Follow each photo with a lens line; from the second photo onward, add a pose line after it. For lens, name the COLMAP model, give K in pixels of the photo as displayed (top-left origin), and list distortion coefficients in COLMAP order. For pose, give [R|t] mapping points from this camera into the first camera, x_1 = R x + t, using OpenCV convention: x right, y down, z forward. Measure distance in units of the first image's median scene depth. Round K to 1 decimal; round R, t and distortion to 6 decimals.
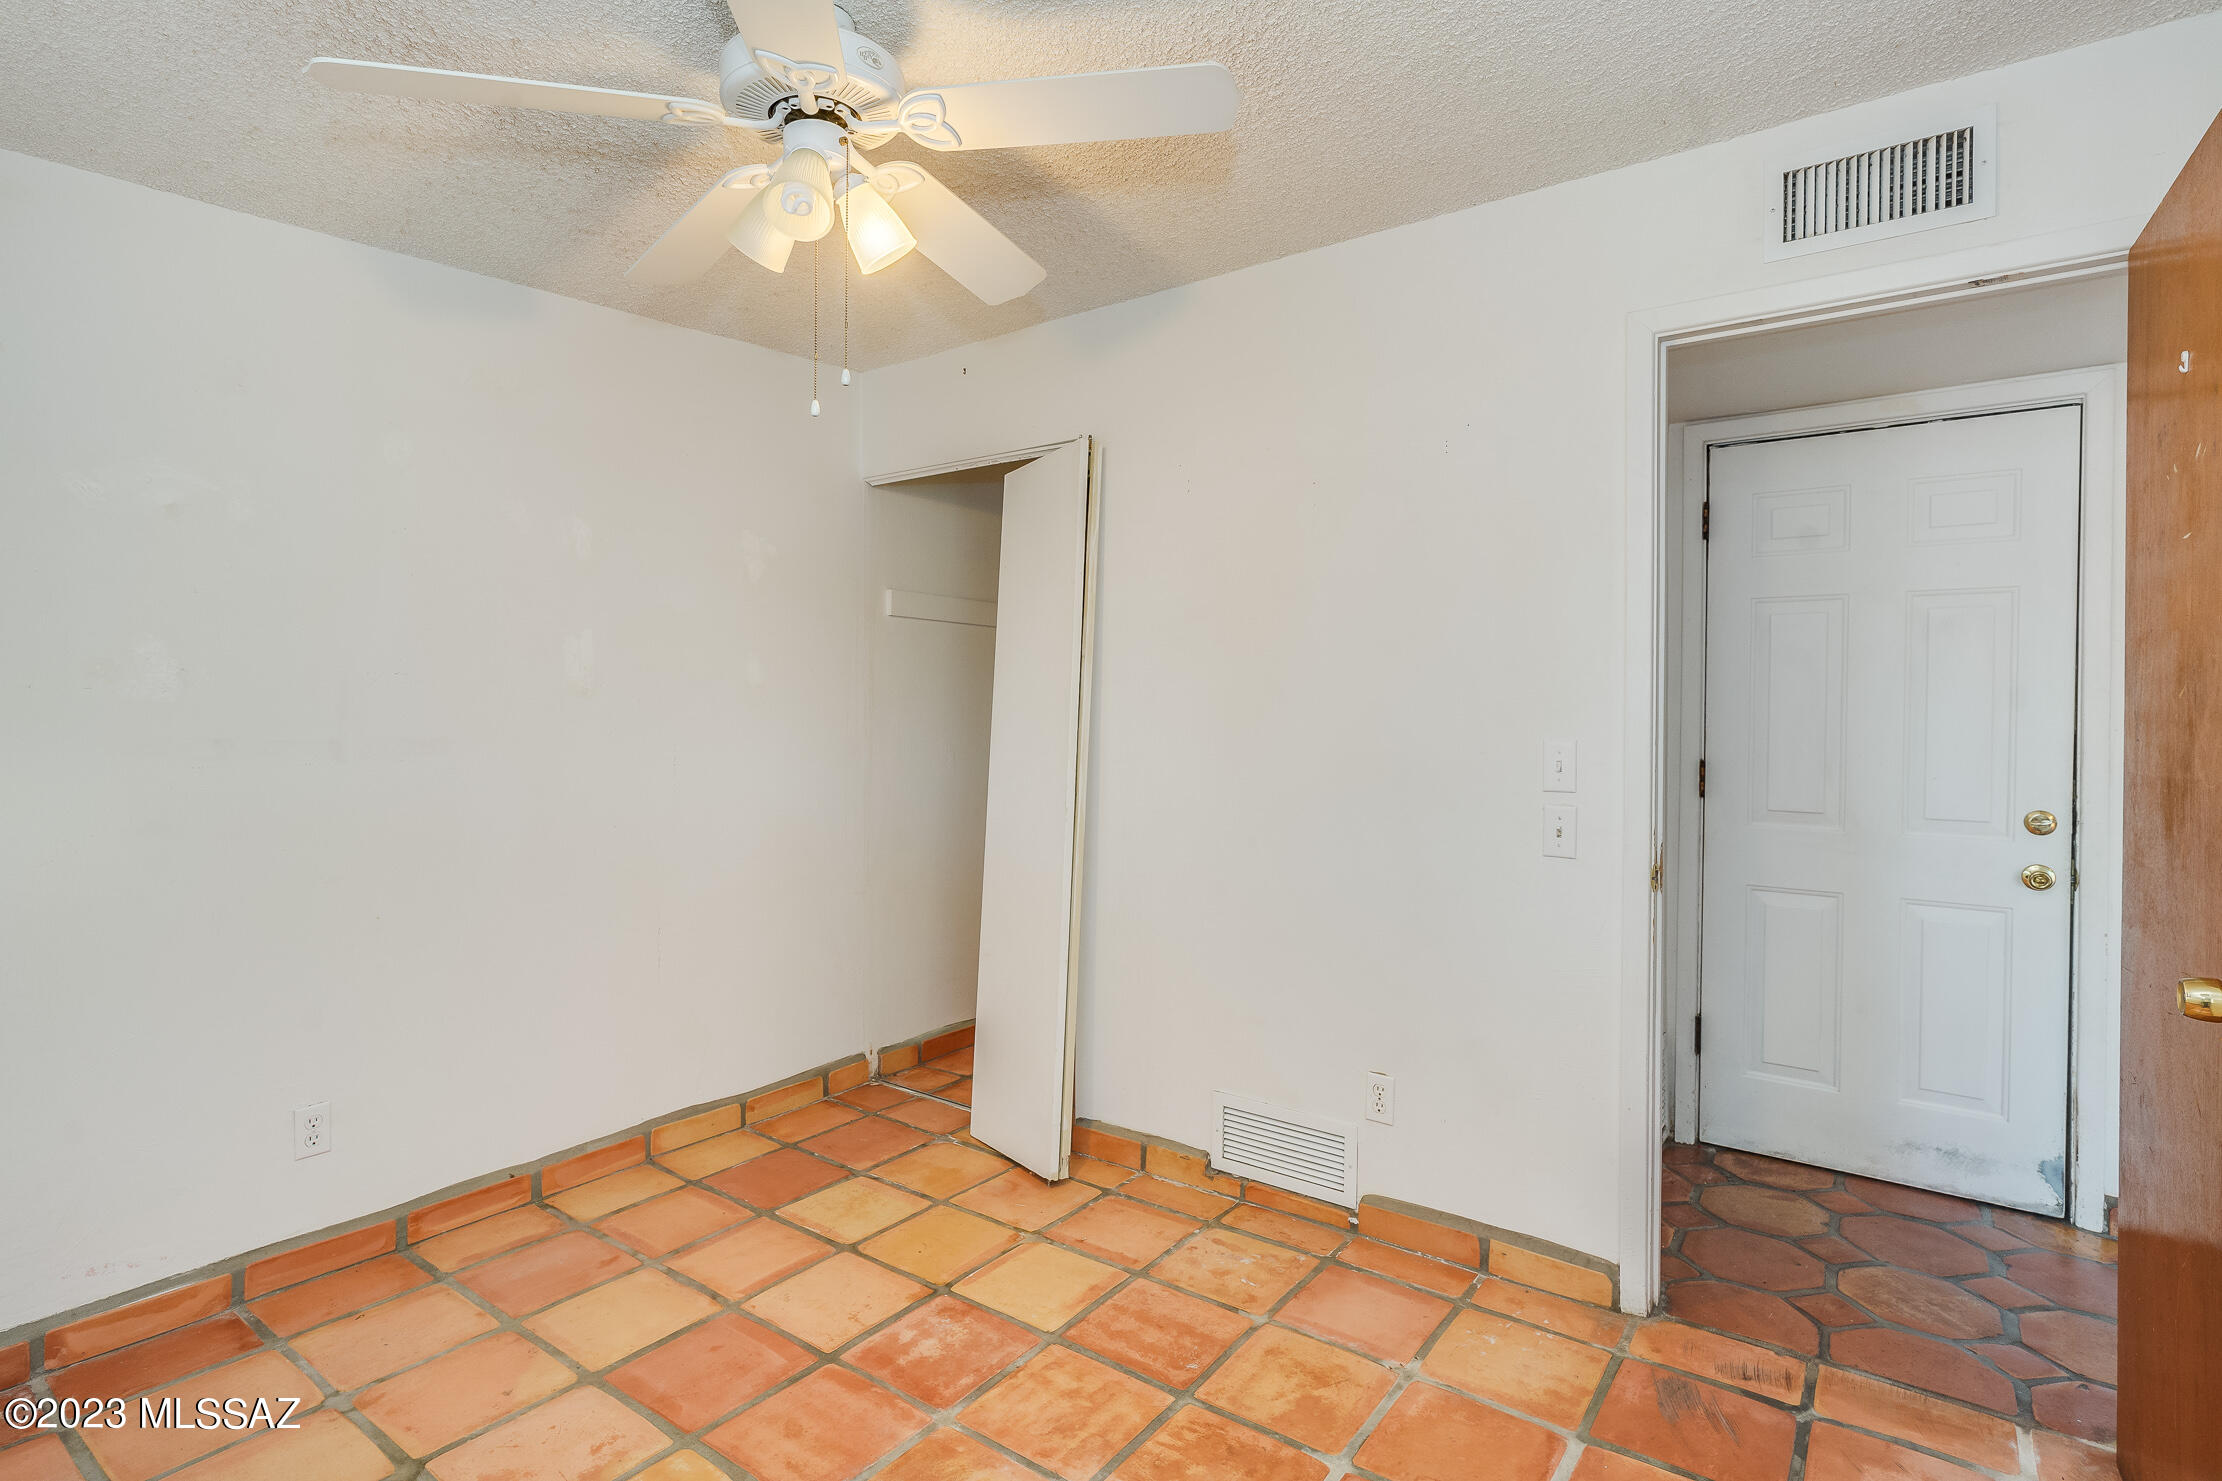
lens RADIAL K [[1116.4, 0, 1102.5], [0, 1116.4, 735.3], [0, 0, 1]] dist [-0.001840, 0.002243]
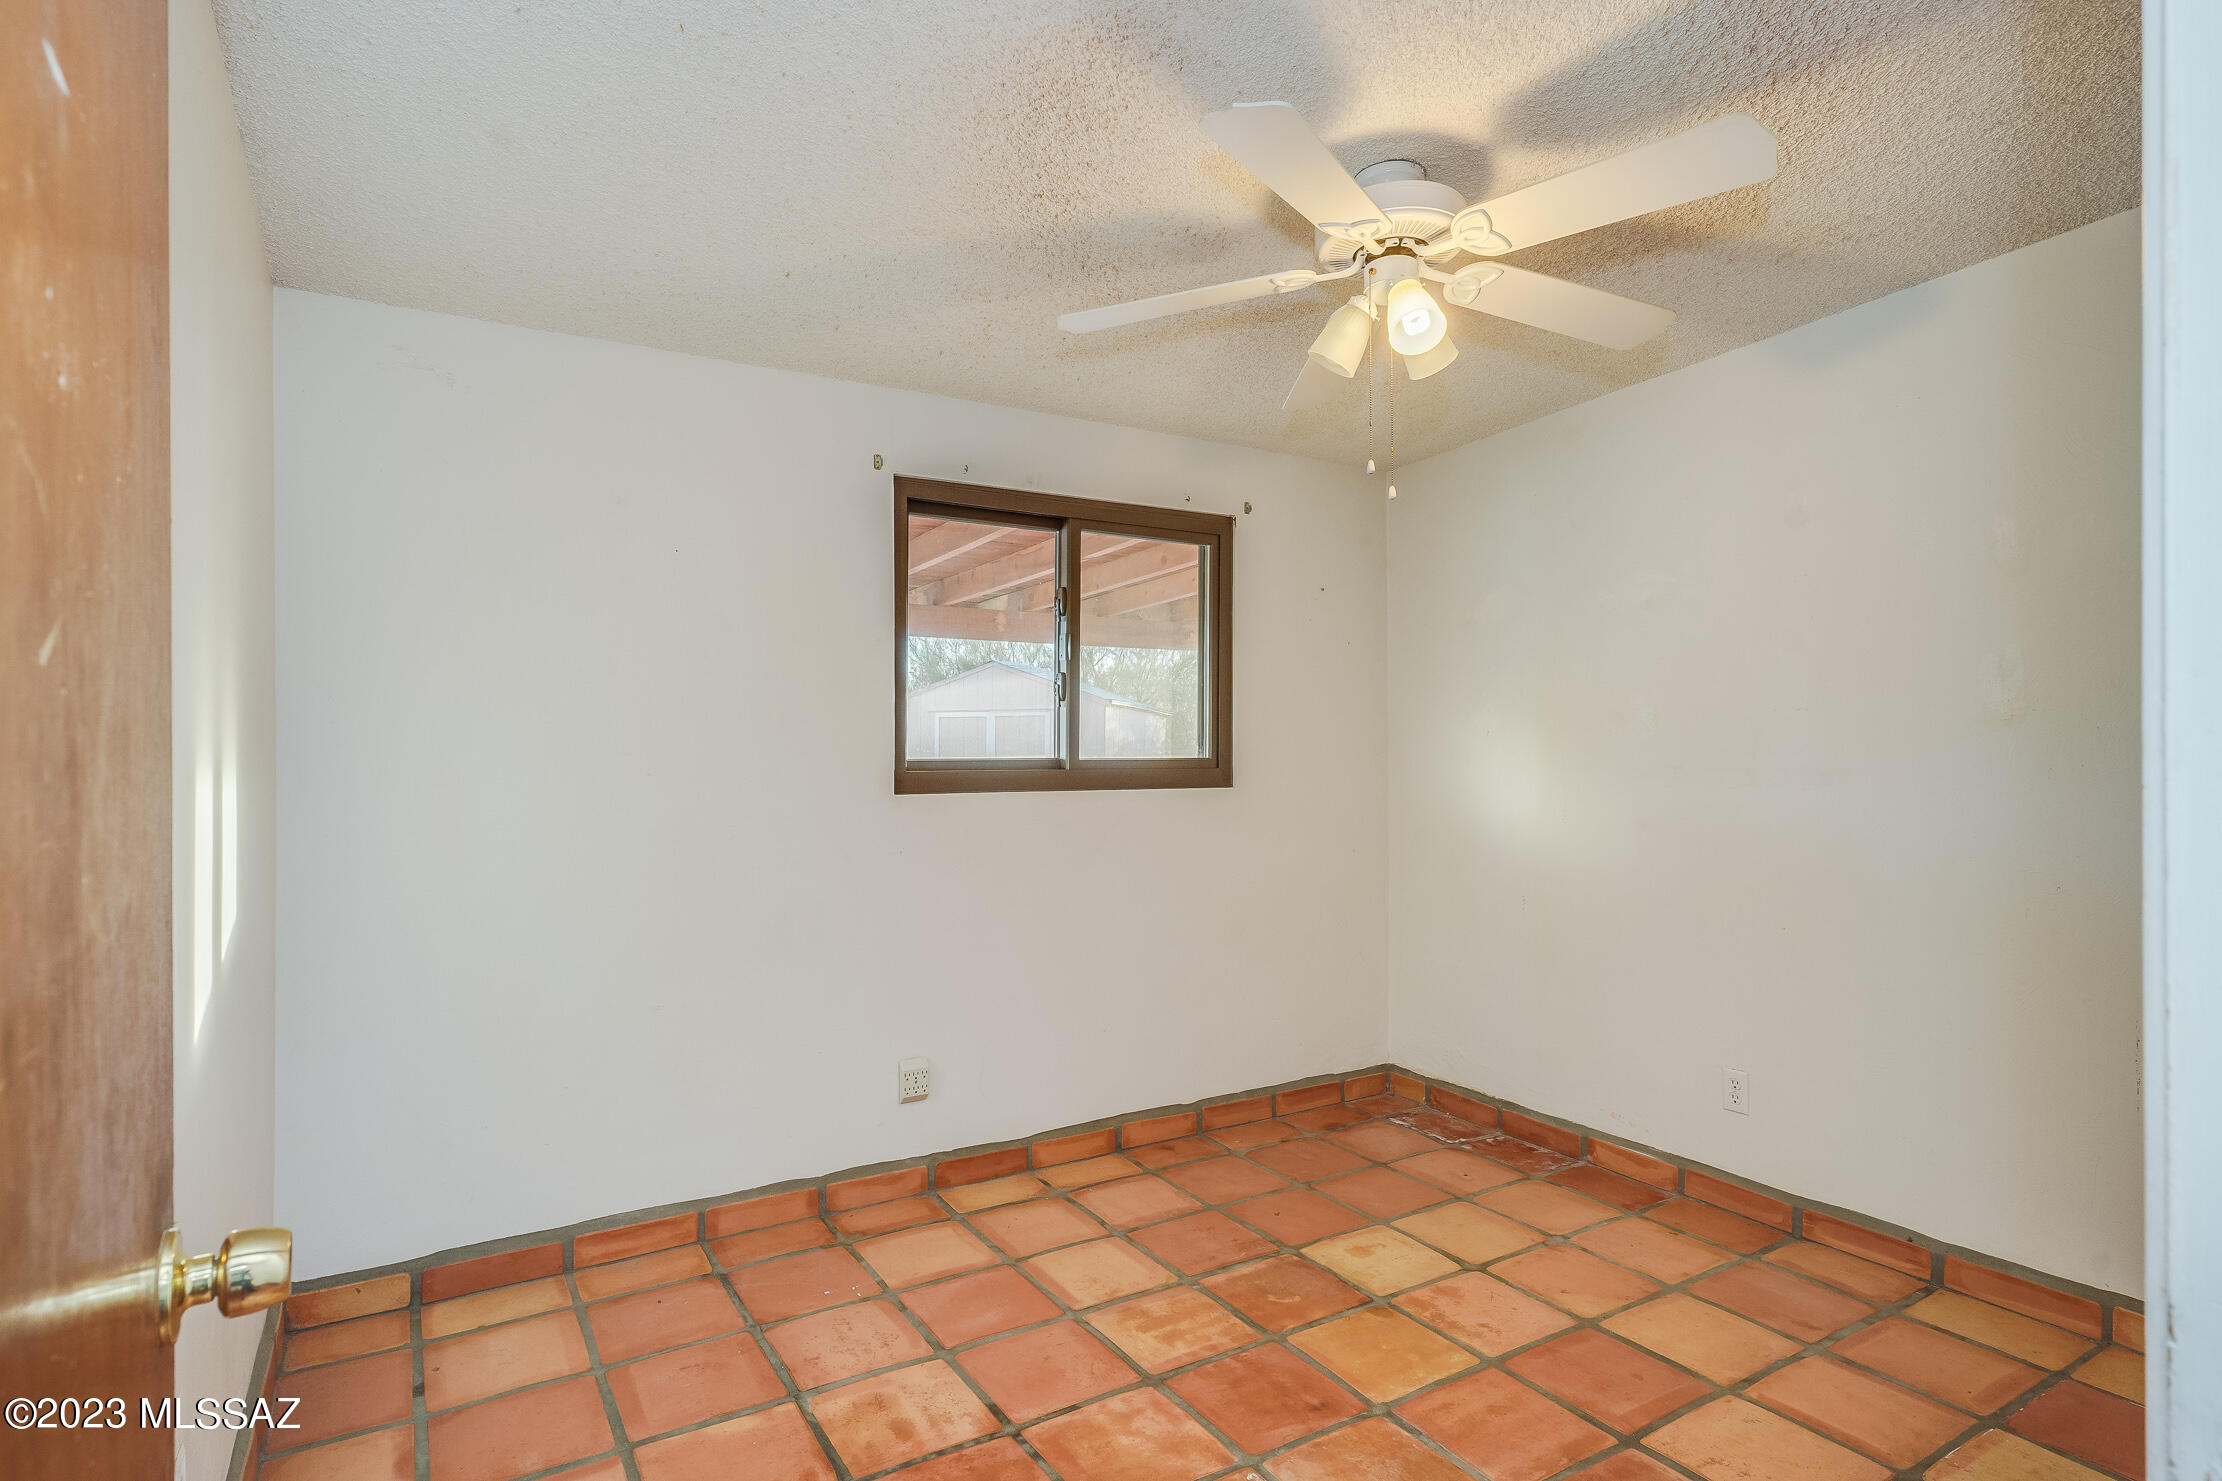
lens RADIAL K [[1116.4, 0, 1102.5], [0, 1116.4, 735.3], [0, 0, 1]] dist [-0.001840, 0.002243]
pose [[-0.369121, -0.011383, -0.929312, 0.732954], [-0.022237, 0.999747, -0.003413, -0.014081], [0.929115, 0.019405, -0.369281, 0.864135]]
